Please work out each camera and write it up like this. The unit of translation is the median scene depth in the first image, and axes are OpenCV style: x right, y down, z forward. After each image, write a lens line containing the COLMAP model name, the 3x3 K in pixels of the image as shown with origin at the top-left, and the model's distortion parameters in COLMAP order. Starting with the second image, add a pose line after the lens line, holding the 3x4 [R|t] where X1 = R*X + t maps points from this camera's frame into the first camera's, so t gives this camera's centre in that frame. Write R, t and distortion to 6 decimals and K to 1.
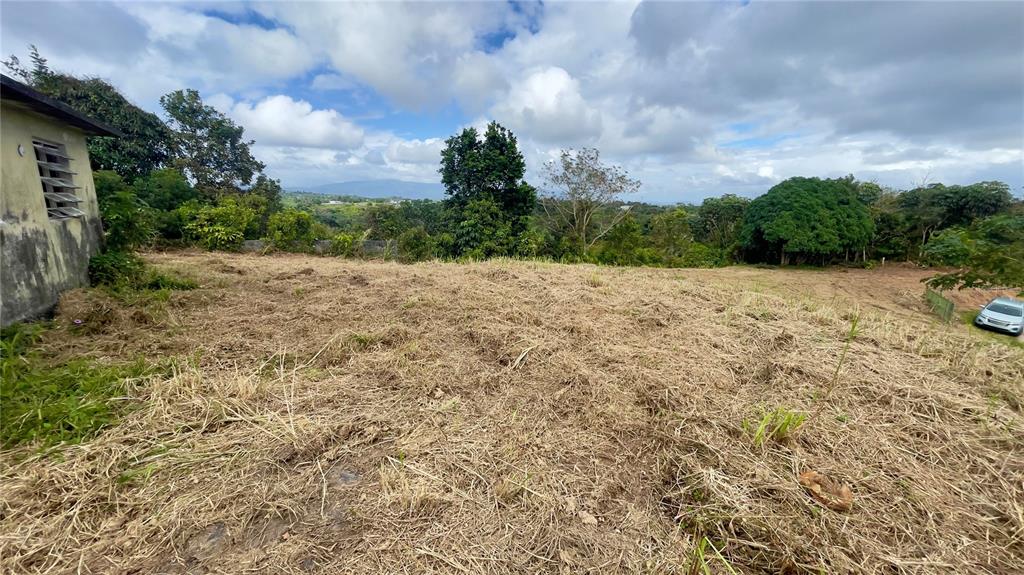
lens RADIAL K [[440.0, 0, 523.4], [0, 440.0, 292.2], [0, 0, 1]] dist [-0.008915, 0.007513]
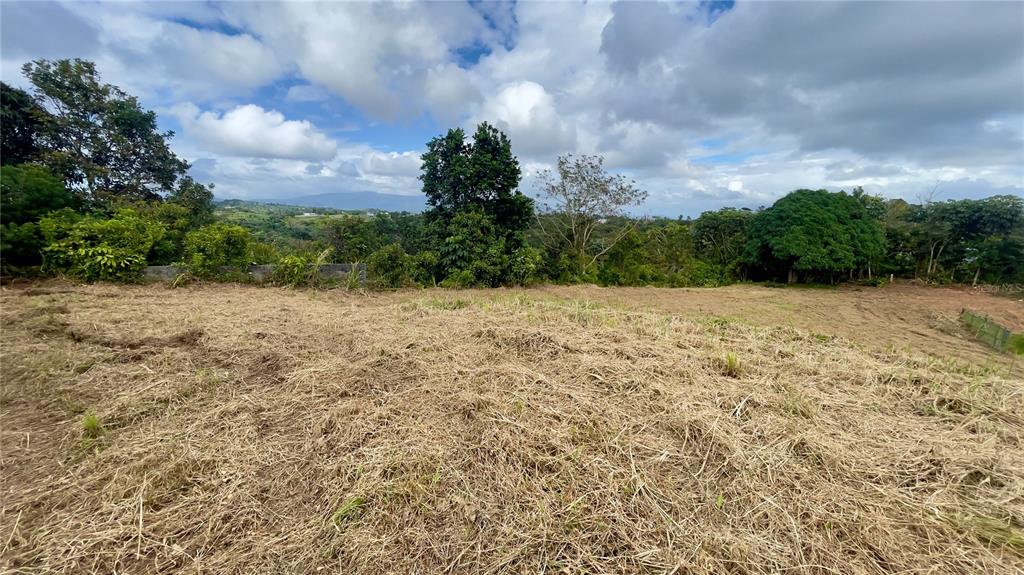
lens RADIAL K [[421.9, 0, 517.9], [0, 421.9, 287.0], [0, 0, 1]] dist [-0.003979, 0.005226]
pose [[0.998532, -0.004796, 0.053961, -0.038685], [0.006570, 0.999442, -0.032742, -0.030460], [-0.053774, 0.033049, 0.998006, 0.150263]]
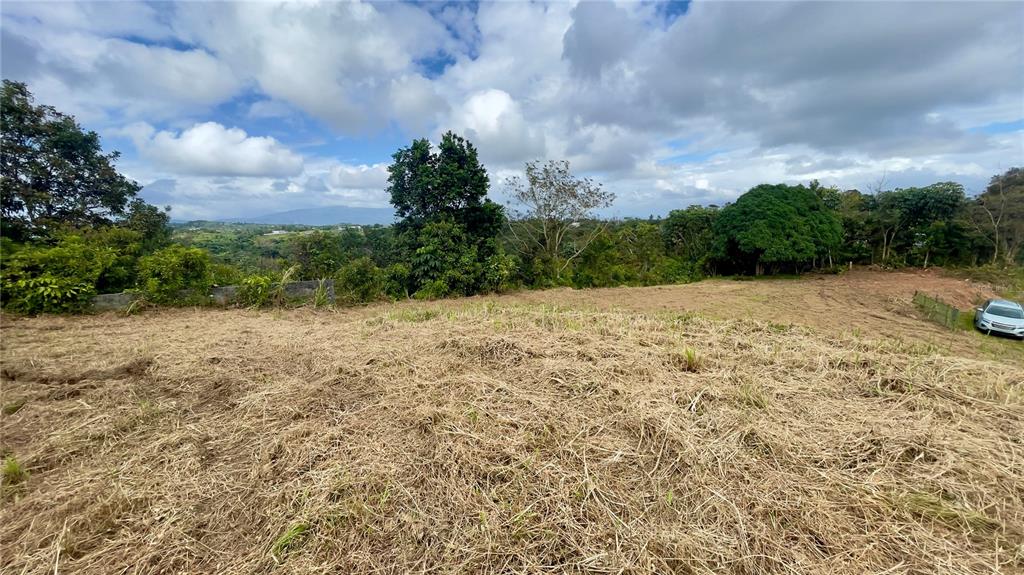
lens RADIAL K [[421.9, 0, 517.9], [0, 421.9, 287.0], [0, 0, 1]] dist [-0.003979, 0.005226]
pose [[0.992649, -0.059550, 0.105364, -0.032042], [0.064734, 0.996820, -0.046475, -0.030335], [-0.102262, 0.052954, 0.993347, 0.150640]]
